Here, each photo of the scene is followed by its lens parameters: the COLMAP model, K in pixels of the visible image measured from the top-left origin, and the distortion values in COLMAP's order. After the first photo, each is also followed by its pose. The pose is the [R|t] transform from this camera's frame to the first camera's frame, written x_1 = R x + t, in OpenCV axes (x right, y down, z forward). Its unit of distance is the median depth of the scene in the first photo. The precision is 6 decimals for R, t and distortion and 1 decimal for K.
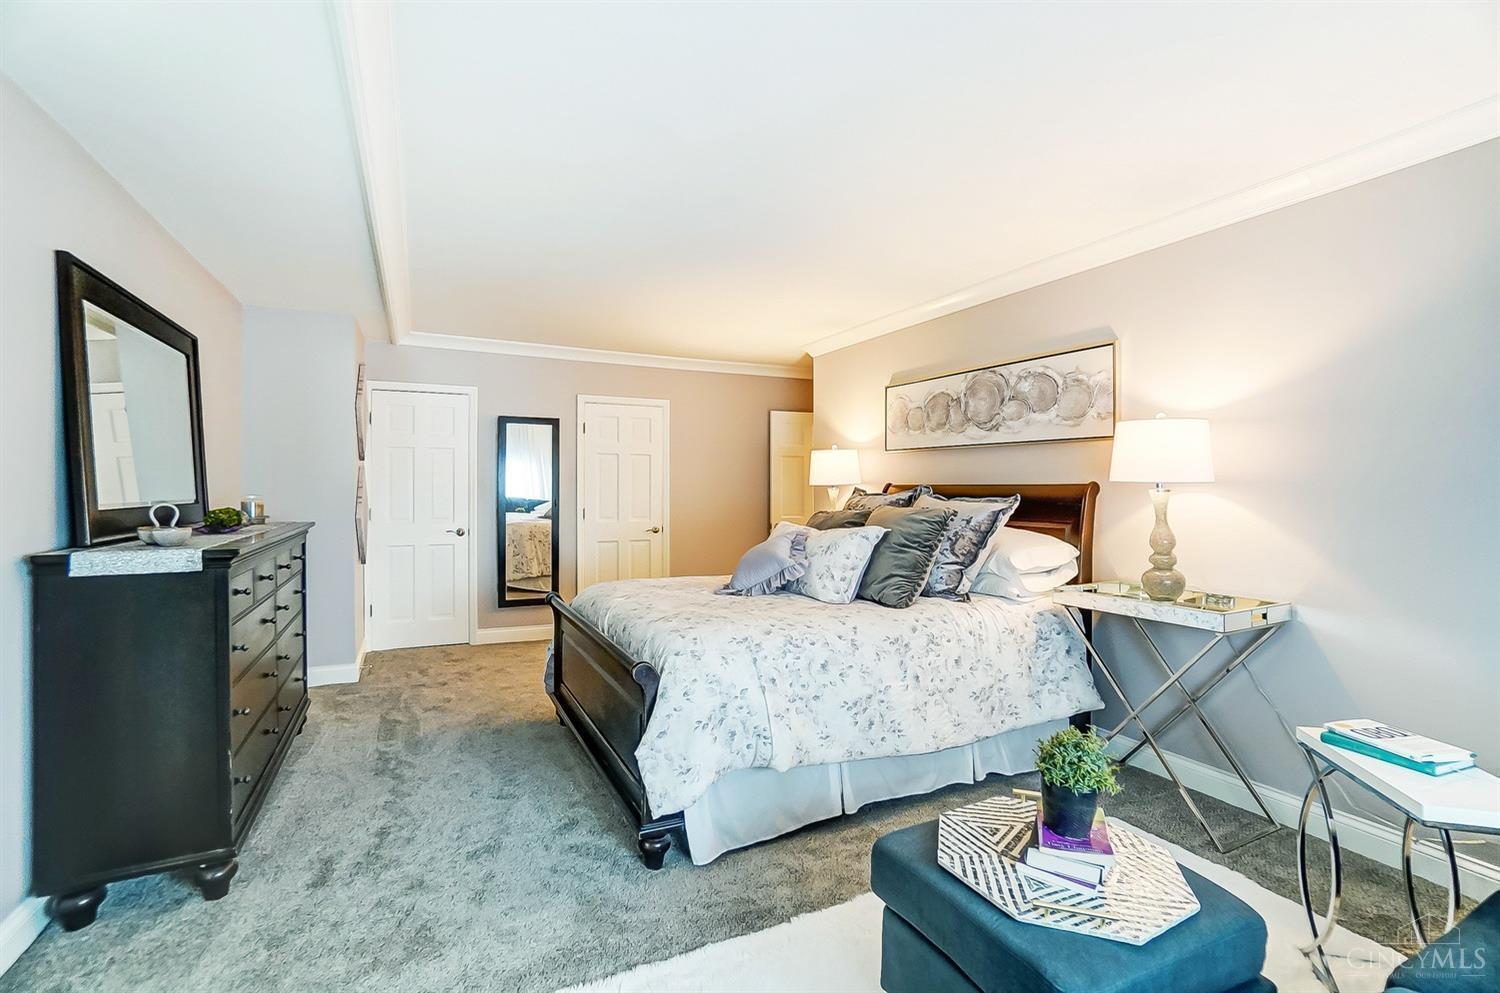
lens RADIAL K [[656.6, 0, 736.8], [0, 656.6, 487.2], [0, 0, 1]] dist [-0.033986, -0.000443]
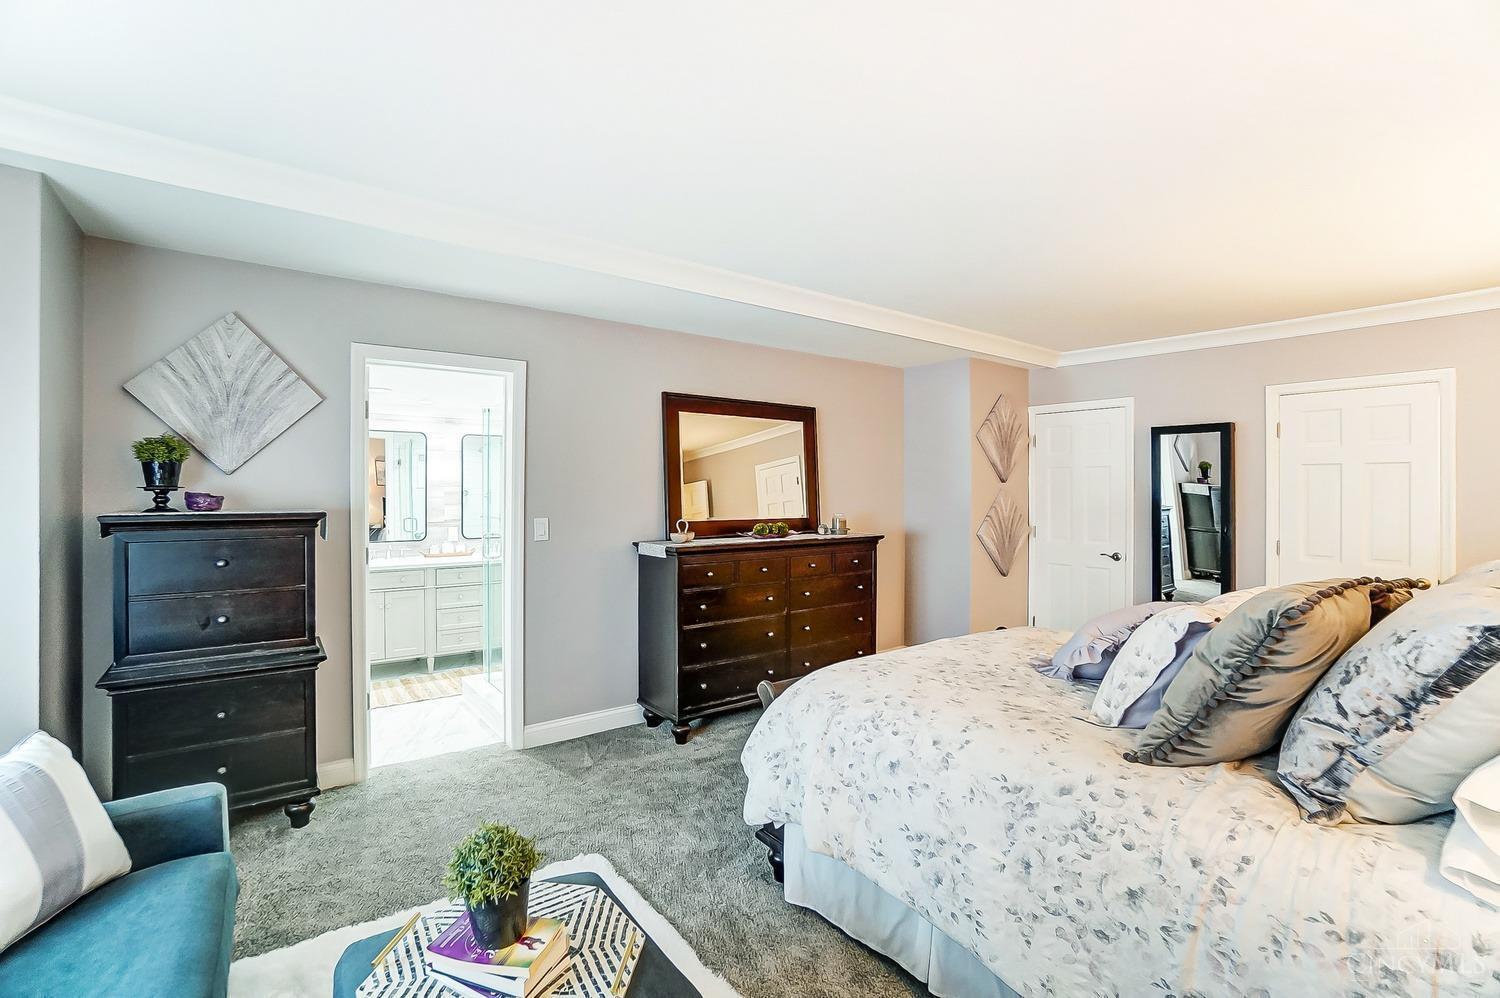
lens RADIAL K [[656.6, 0, 738.8], [0, 656.6, 496.2], [0, 0, 1]] dist [-0.033986, -0.000443]
pose [[0.204565, 0.007665, -0.978823, 0.784971], [-0.005743, 0.999962, 0.006630, -0.043618], [0.978836, 0.004265, 0.204602, 0.620471]]
